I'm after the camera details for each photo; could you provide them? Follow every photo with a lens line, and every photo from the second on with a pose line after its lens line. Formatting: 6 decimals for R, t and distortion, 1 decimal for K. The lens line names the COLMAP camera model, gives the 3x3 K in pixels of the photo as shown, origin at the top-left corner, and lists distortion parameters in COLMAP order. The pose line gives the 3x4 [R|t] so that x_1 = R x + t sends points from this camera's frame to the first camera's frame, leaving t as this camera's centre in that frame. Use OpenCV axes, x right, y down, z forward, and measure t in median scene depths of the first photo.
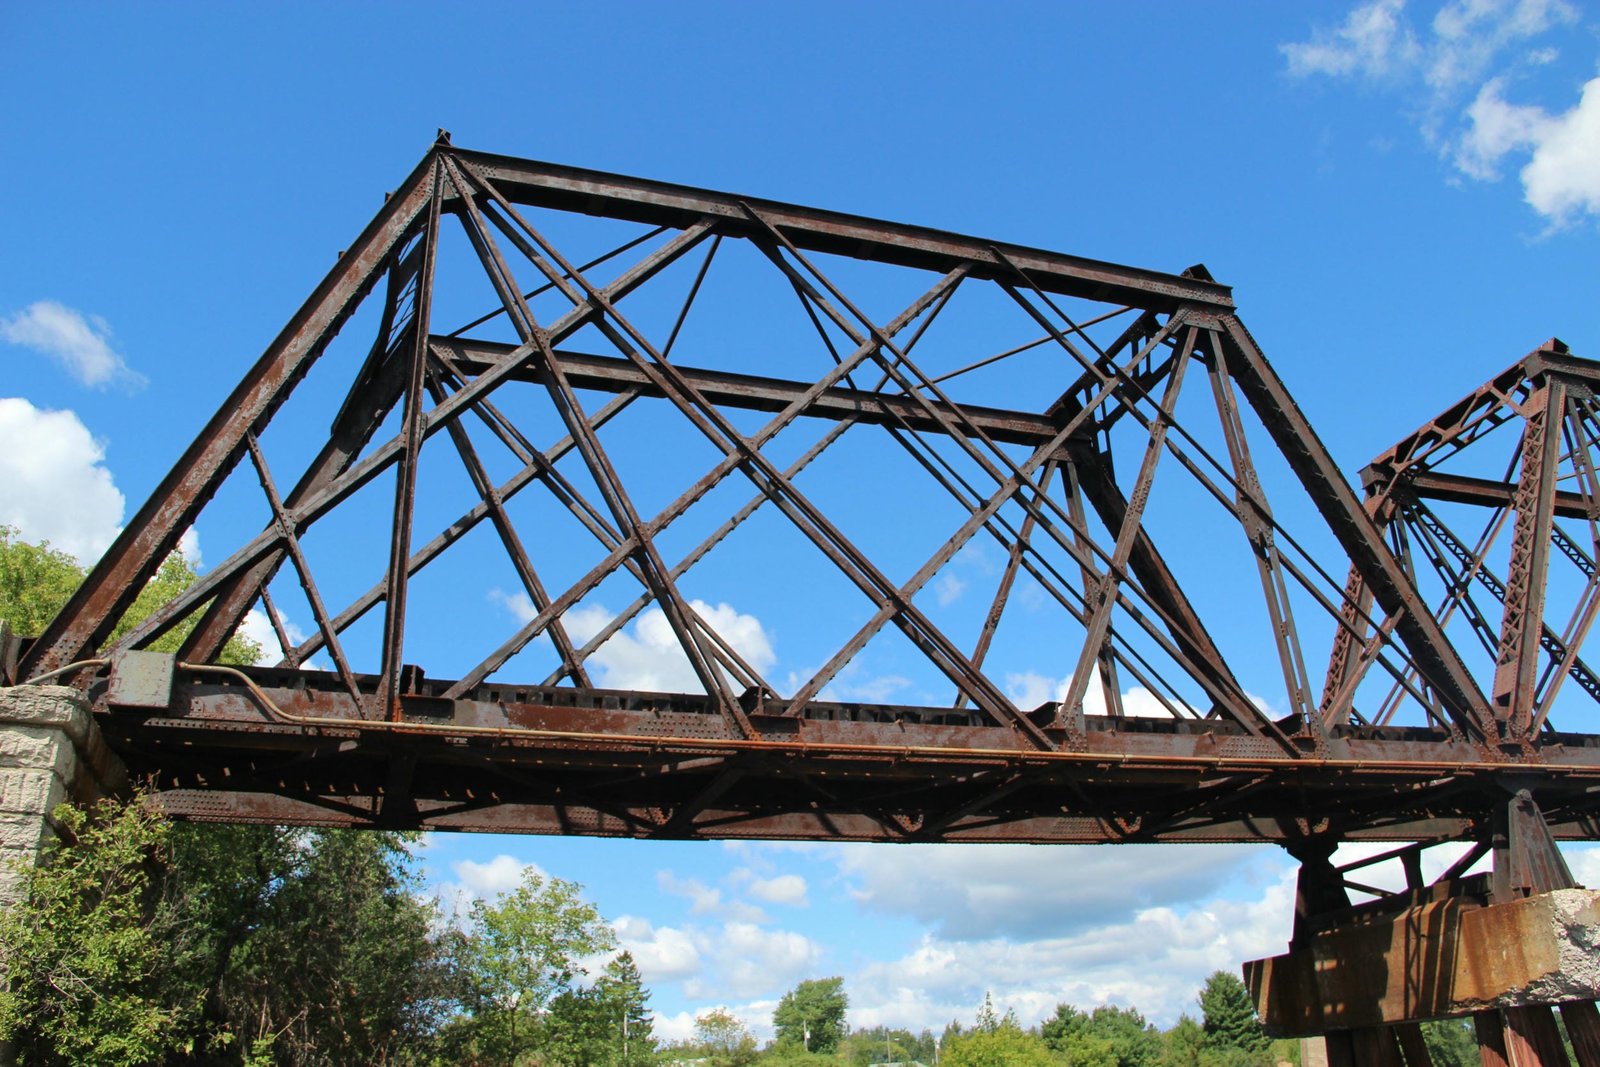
lens RADIAL K [[1343.7, 0, 840.5], [0, 1343.7, 535.6], [0, 0, 1]] dist [-0.163913, 0.146154]
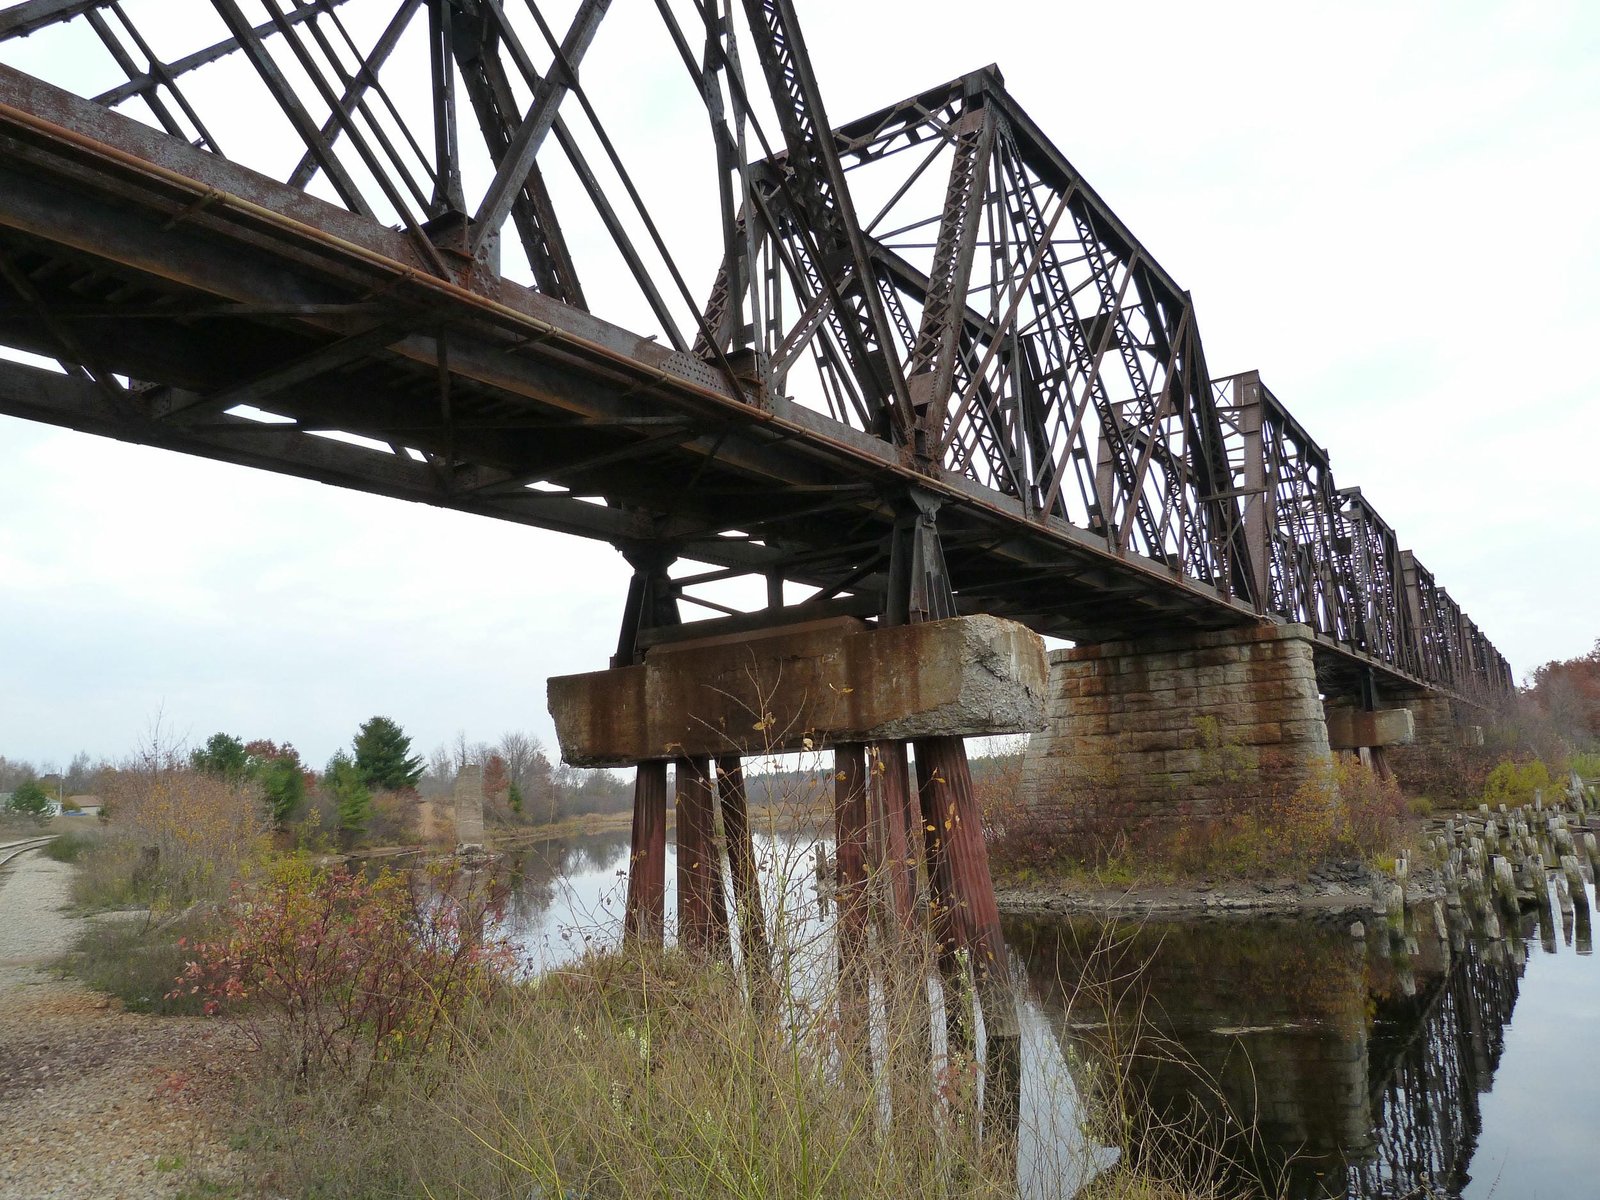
lens RADIAL K [[1212.7, 0, 802.3], [0, 1212.7, 593.4], [0, 0, 1]] dist [-0.035446, 0.038378]
pose [[0.816459, 0.109595, 0.566908, -0.008010], [-0.227703, 0.963365, 0.141700, 0.131793], [-0.530610, -0.244779, 0.811503, 0.303101]]
